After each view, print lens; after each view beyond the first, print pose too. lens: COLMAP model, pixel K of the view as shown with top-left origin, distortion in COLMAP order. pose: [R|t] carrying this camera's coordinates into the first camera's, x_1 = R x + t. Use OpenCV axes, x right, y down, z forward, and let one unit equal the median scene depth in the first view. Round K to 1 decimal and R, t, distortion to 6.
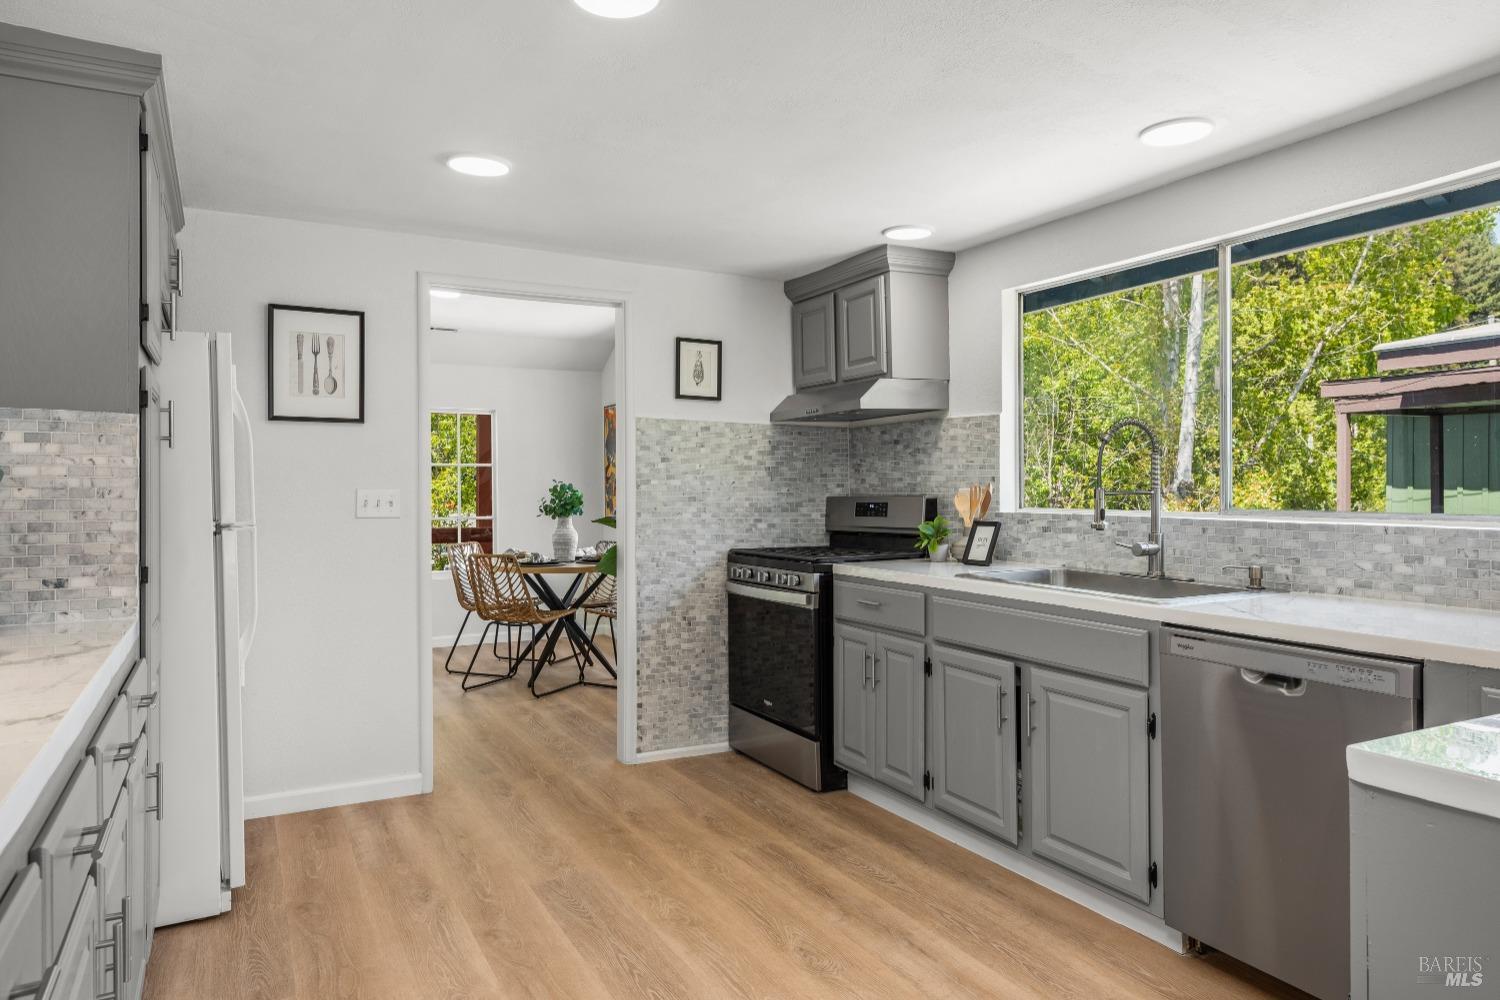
lens RADIAL K [[928.8, 0, 743.7], [0, 928.8, 492.3], [0, 0, 1]] dist [0.001261, -0.000641]
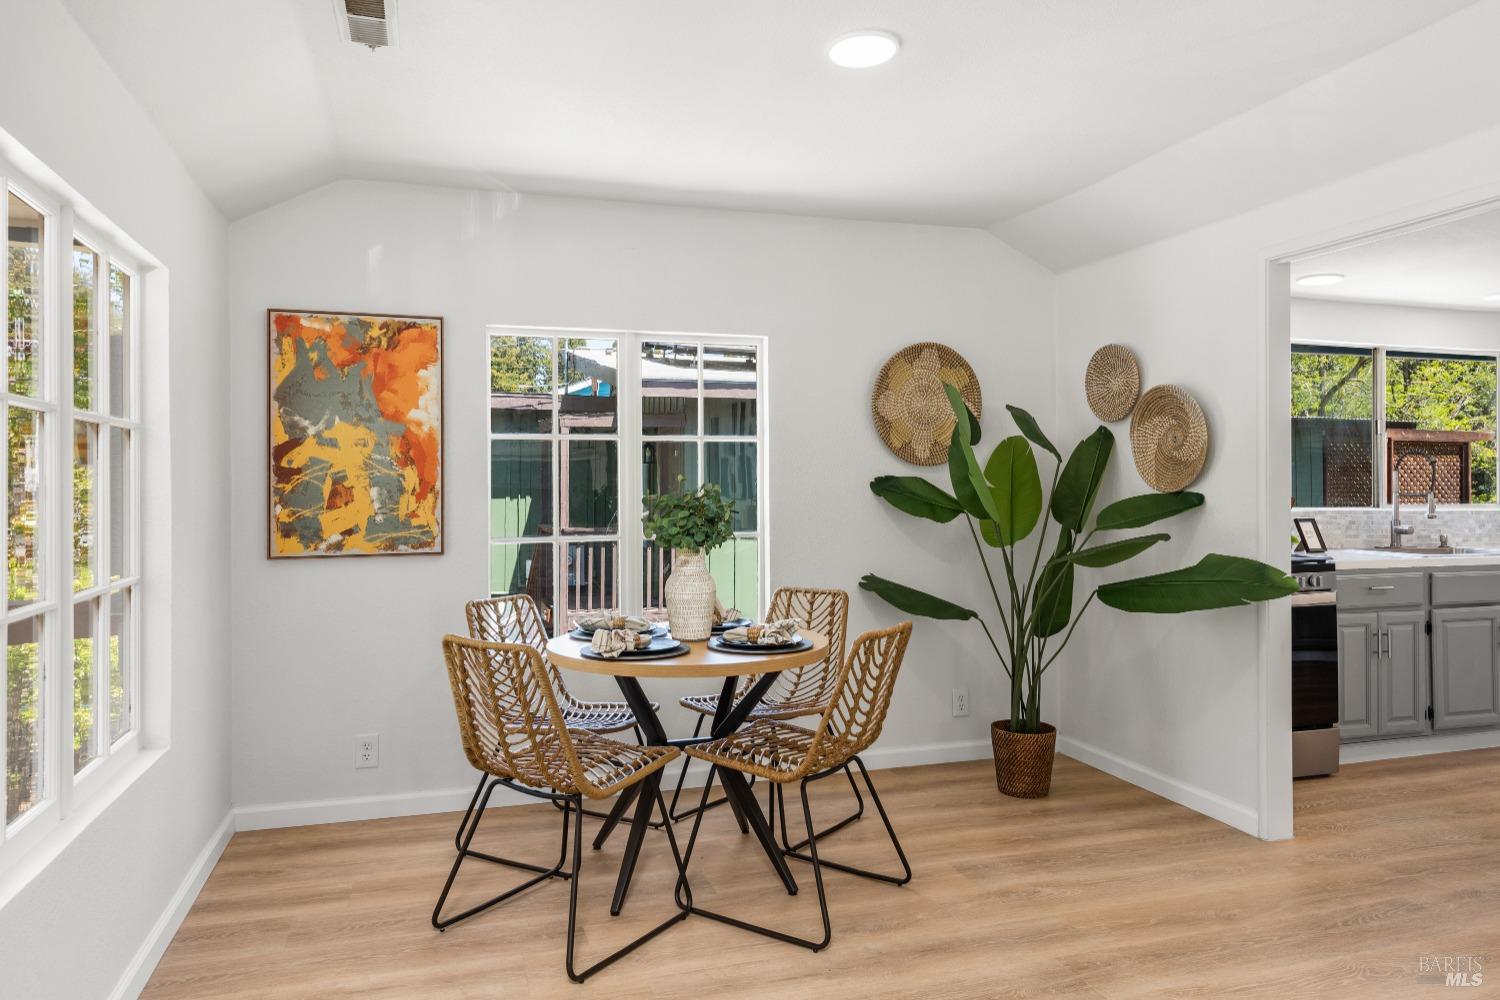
lens RADIAL K [[977.5, 0, 755.7], [0, 977.5, 481.0], [0, 0, 1]] dist [0.022501, -0.000815]
pose [[0.184006, 0.010002, 0.982874, -1.354007], [0.005144, 0.999925, -0.011138, -0.009770], [-0.982912, 0.007106, 0.183940, 1.669807]]
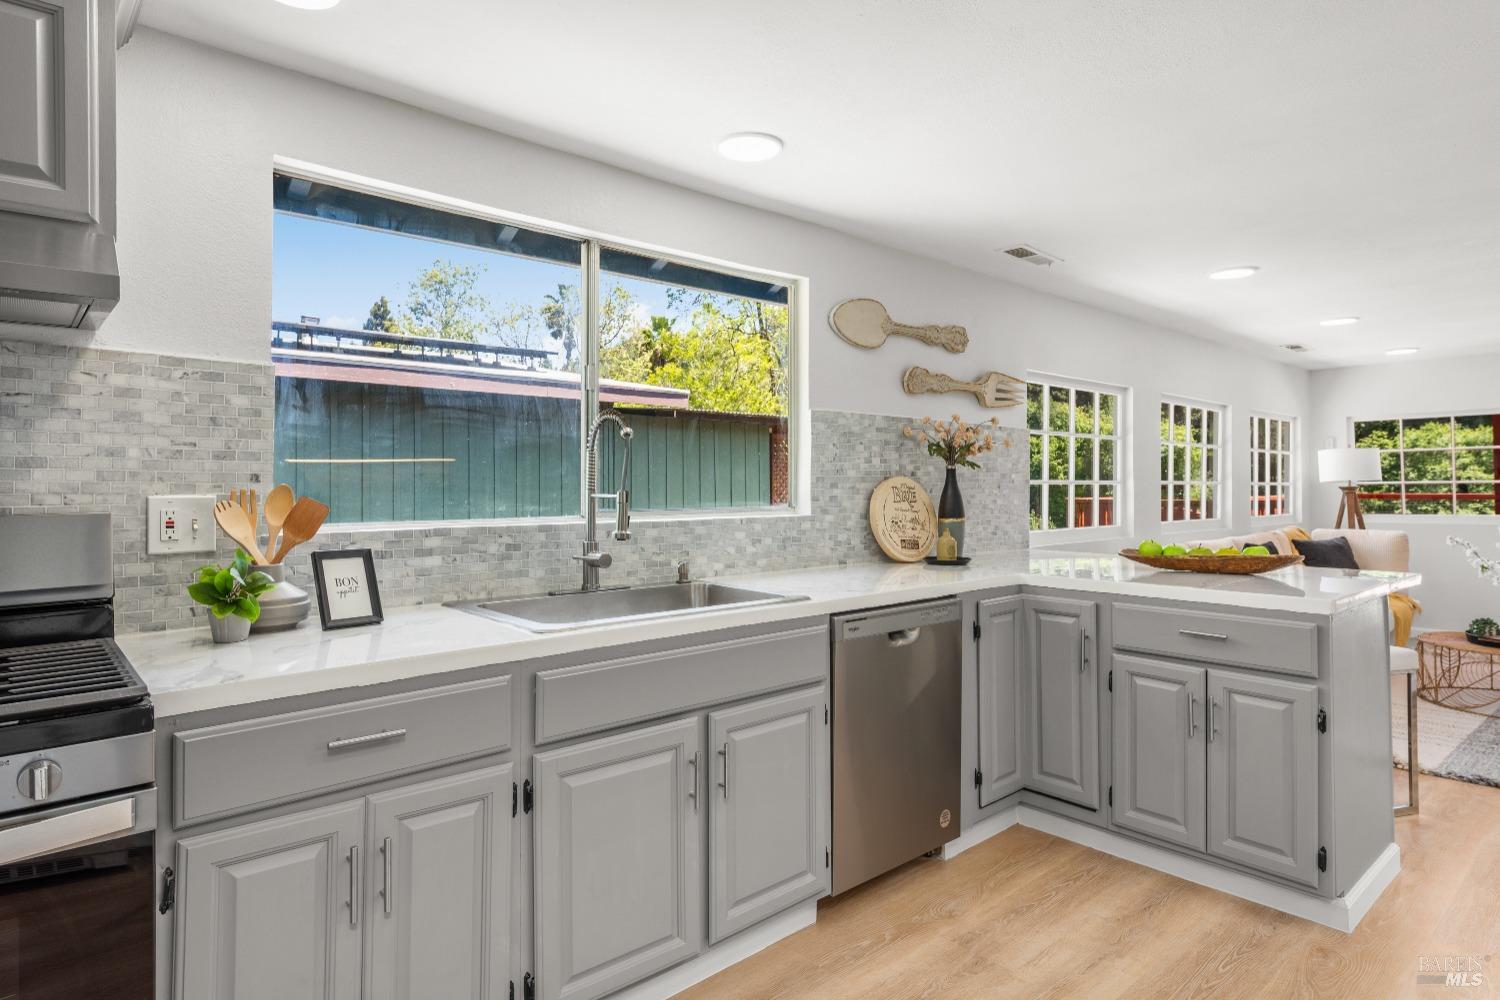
lens RADIAL K [[821.0, 0, 753.0], [0, 821.0, 471.0], [0, 0, 1]] dist [0.026158, -0.003826]
pose [[-0.227941, 0.017631, 0.973515, -0.344679], [0.009209, 0.999830, -0.015952, -0.009014], [-0.973631, 0.005329, -0.228065, 0.968824]]
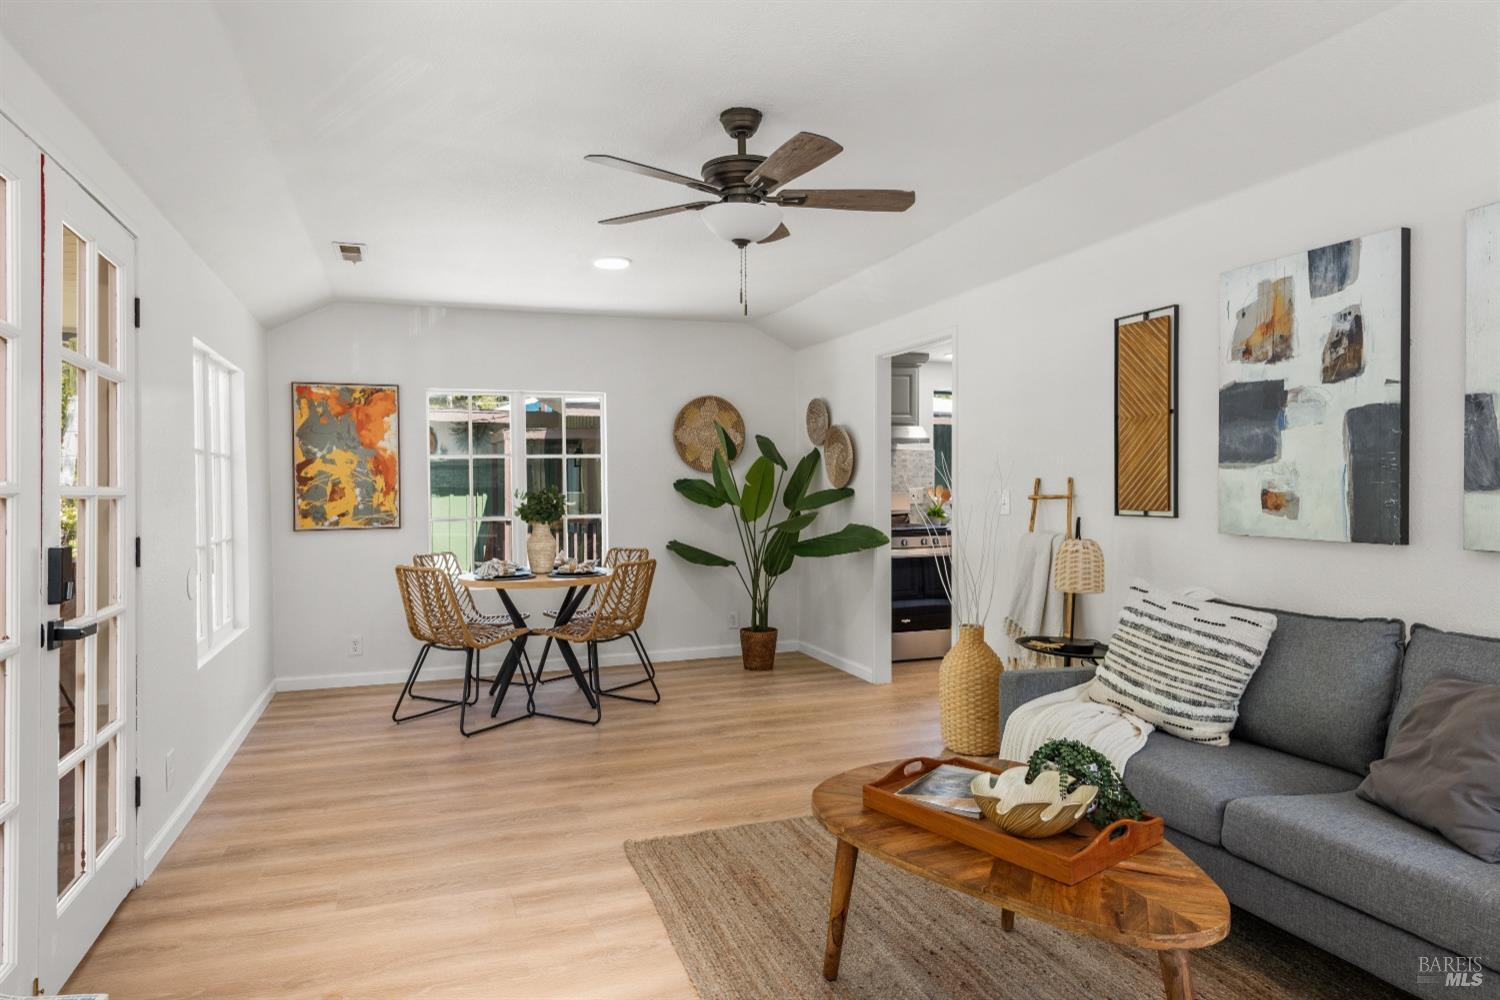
lens RADIAL K [[890.5, 0, 755.8], [0, 890.5, 492.7], [0, 0, 1]] dist [0.015841, -0.000273]
pose [[0.135110, -0.006435, 0.990810, -1.934371], [0.011150, 0.999925, 0.004974, -0.008284], [-0.990768, 0.010376, 0.135172, 1.311660]]
